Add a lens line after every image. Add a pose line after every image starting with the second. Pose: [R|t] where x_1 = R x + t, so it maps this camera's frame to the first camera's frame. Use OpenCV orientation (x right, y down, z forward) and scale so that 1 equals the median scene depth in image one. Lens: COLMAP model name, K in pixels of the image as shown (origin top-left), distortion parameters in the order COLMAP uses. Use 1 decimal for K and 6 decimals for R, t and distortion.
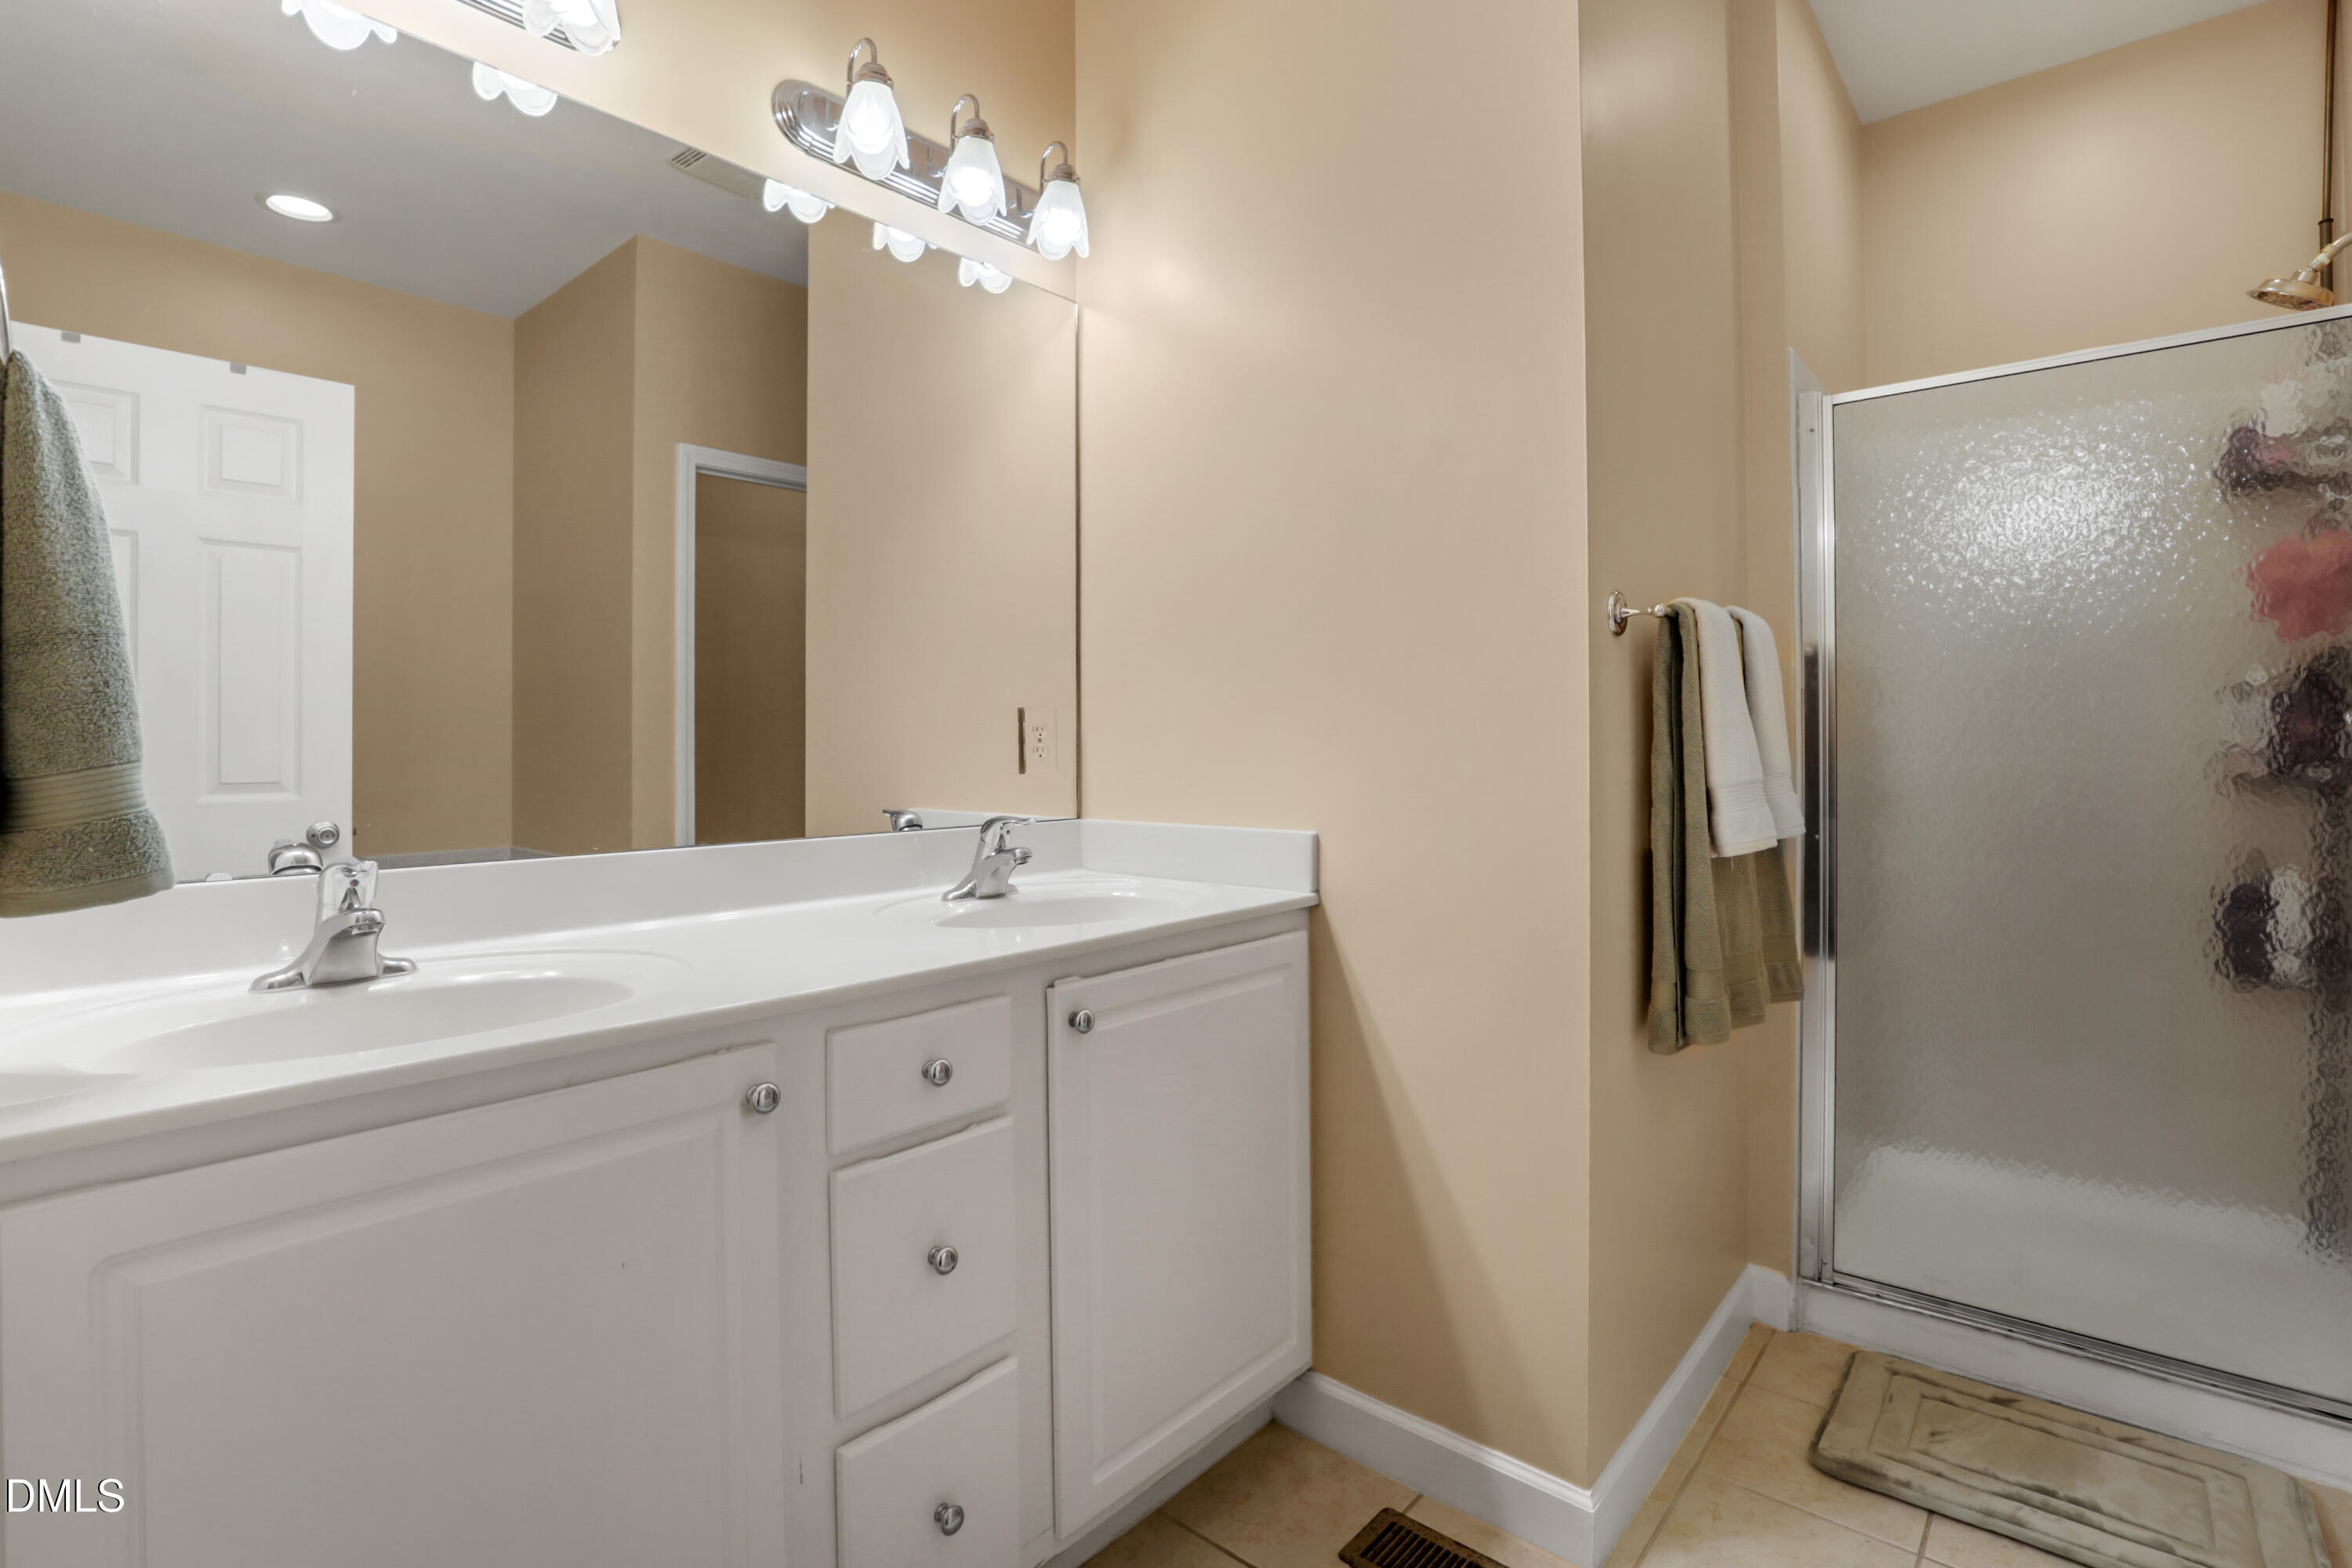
lens RADIAL K [[1095.4, 0, 1207.3], [0, 1095.4, 745.4], [0, 0, 1]] dist [-0.031099, 0.006007]
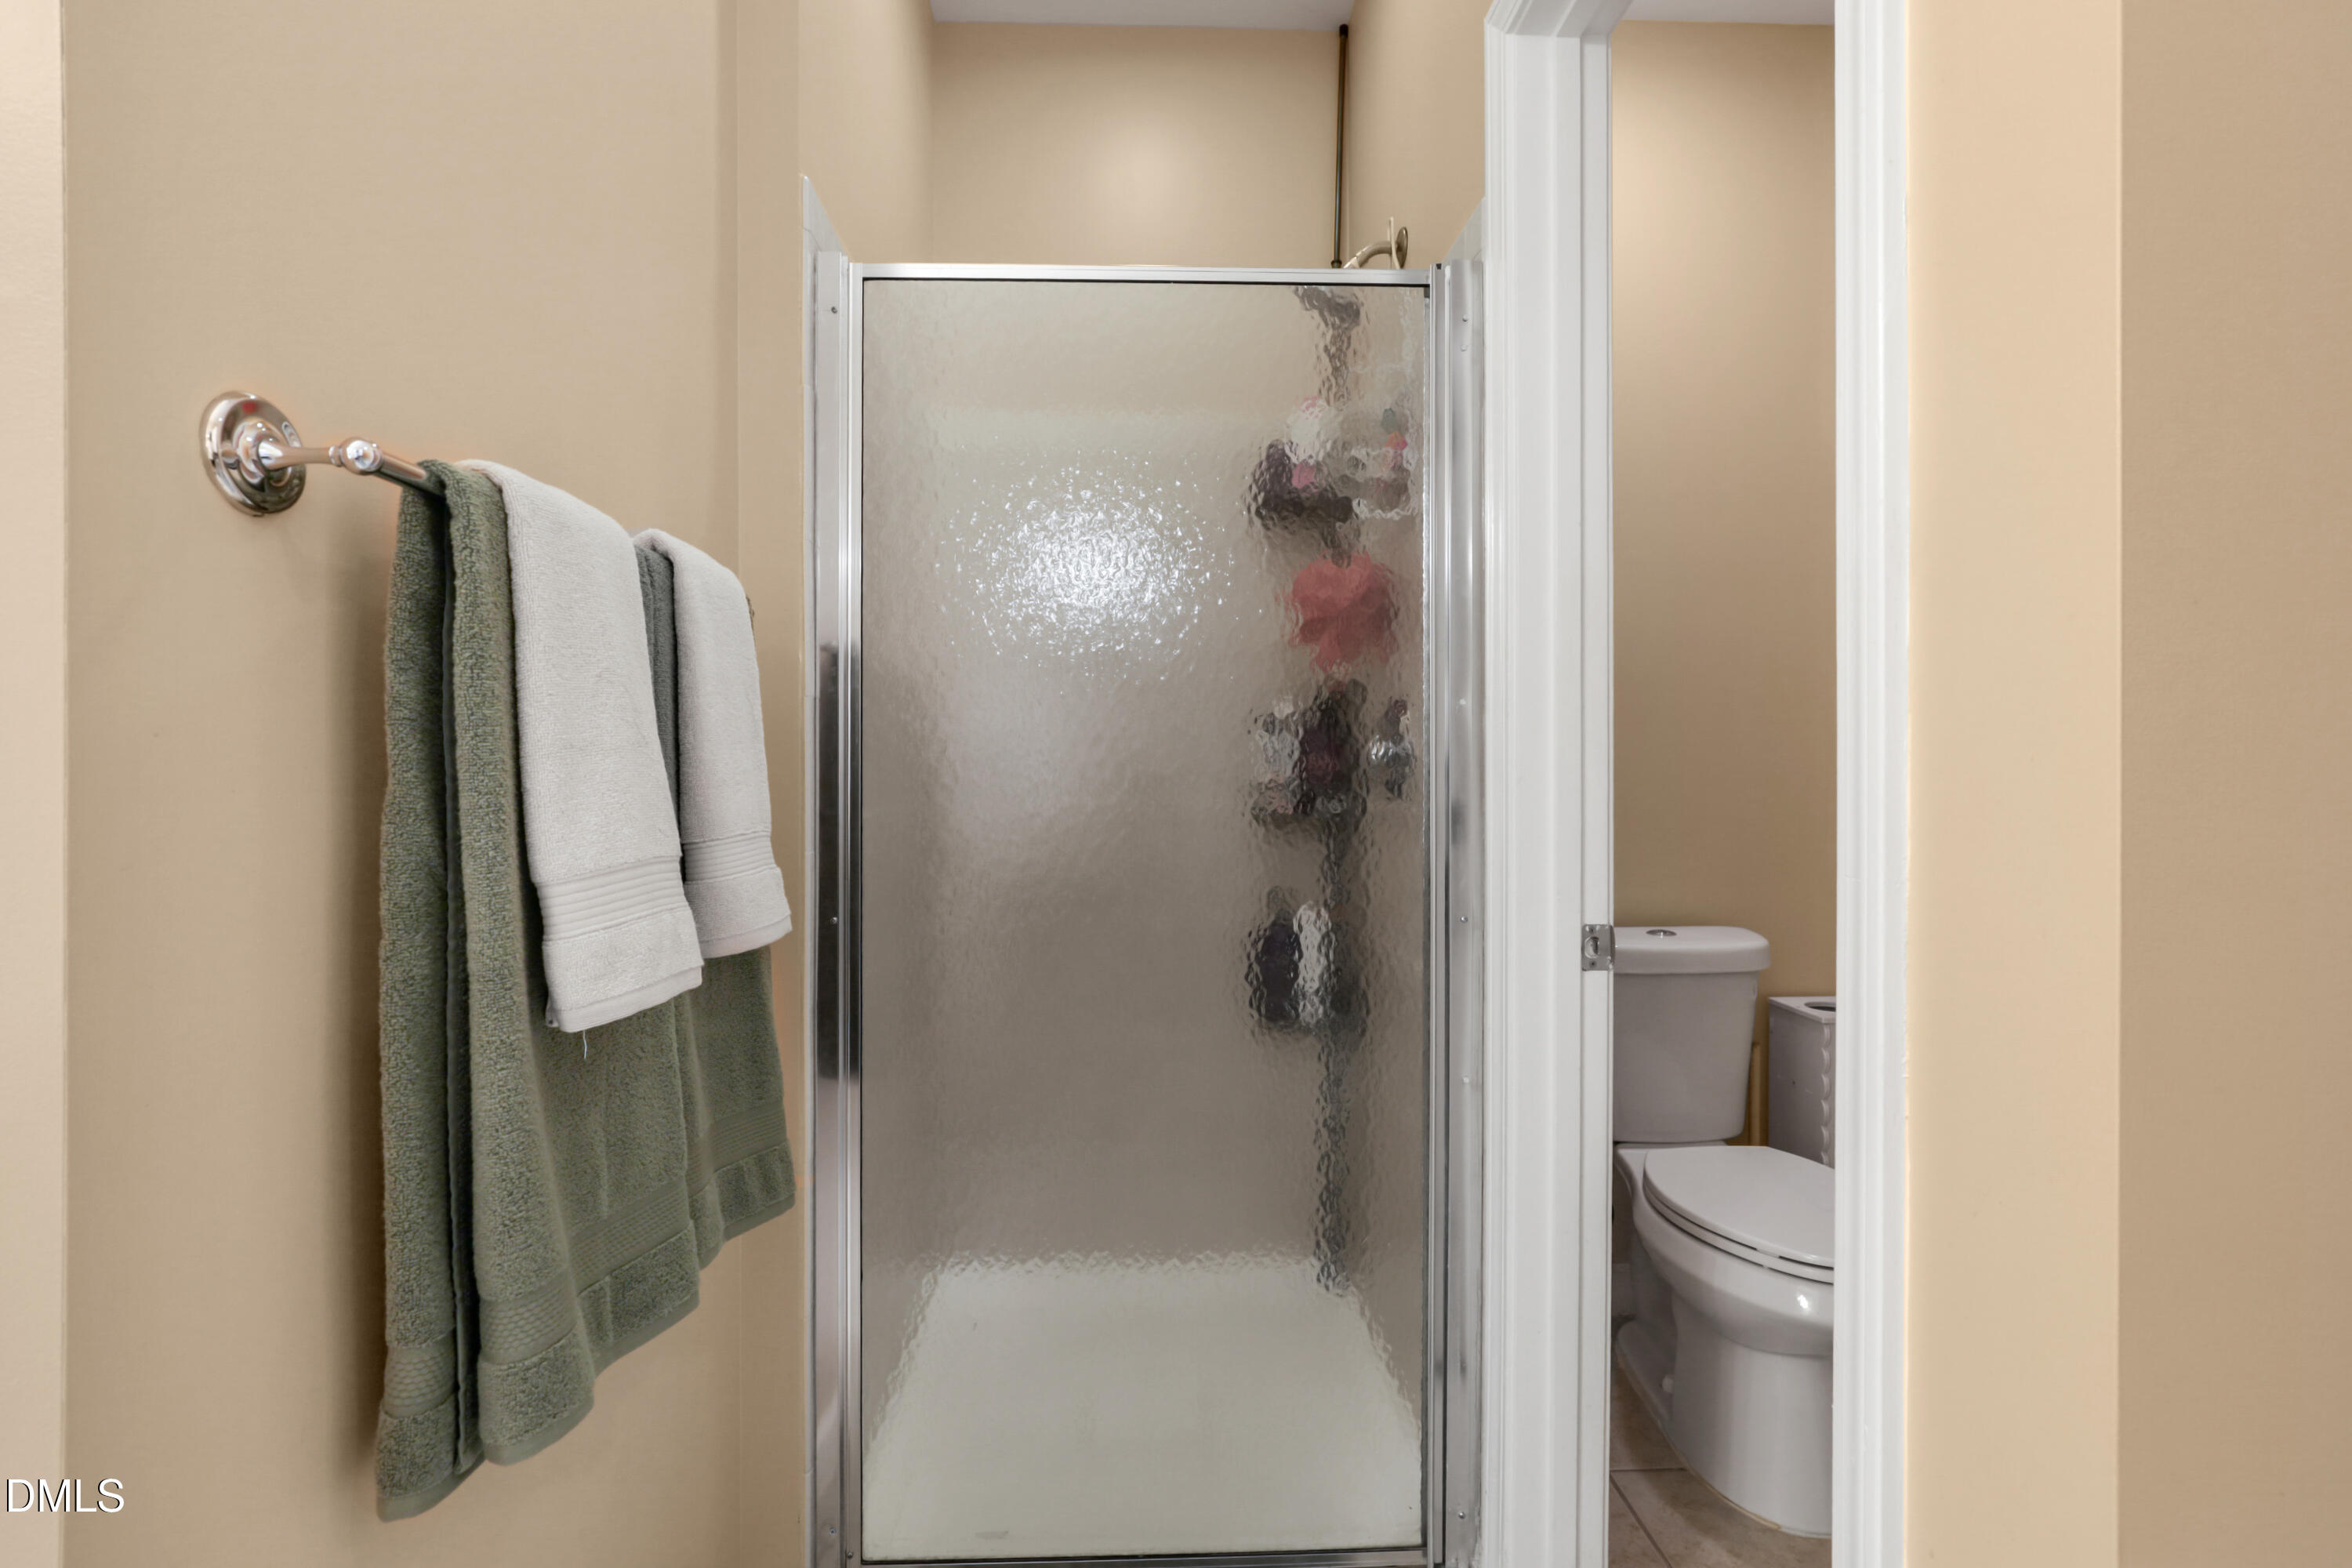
lens RADIAL K [[1095.4, 0, 1172.9], [0, 1095.4, 779.4], [0, 0, 1]] dist [-0.031099, 0.006007]
pose [[0.742421, -0.000530, 0.669934, 0.288089], [-0.004794, 0.999970, 0.006103, -0.006993], [-0.669917, -0.007742, 0.742396, 0.392621]]
